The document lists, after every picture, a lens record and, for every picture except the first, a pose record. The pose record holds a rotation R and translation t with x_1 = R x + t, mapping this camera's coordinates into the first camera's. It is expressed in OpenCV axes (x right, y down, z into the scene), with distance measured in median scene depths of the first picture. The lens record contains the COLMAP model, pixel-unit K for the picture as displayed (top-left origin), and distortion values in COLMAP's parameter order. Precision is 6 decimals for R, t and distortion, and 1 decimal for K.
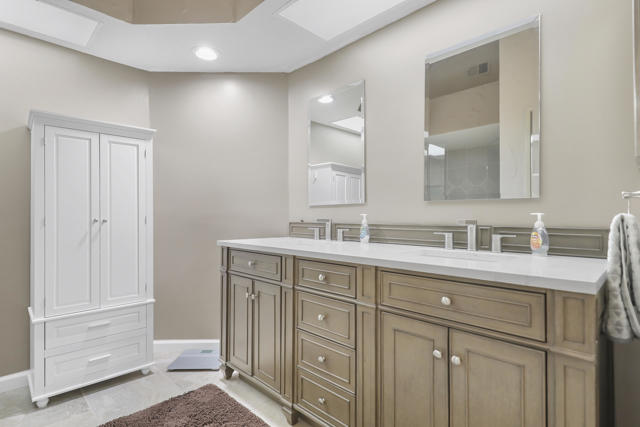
lens RADIAL K [[337.6, 0, 320.0], [0, 337.6, 213.5], [0, 0, 1]] dist [0.001484, 0.000212]
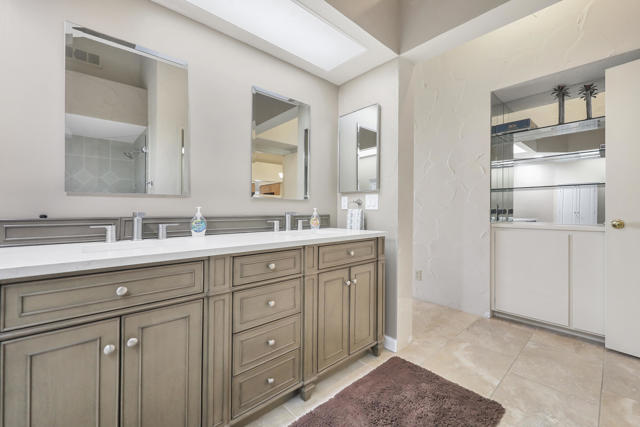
lens RADIAL K [[256.3, 0, 318.4], [0, 256.3, 237.5], [0, 0, 1]] dist [0.000536, 0.000100]
pose [[0.047289, -0.108554, 0.992965, -0.590597], [-0.011350, 0.993955, 0.109203, 0.004905], [-0.998817, -0.016434, 0.045771, 0.613758]]
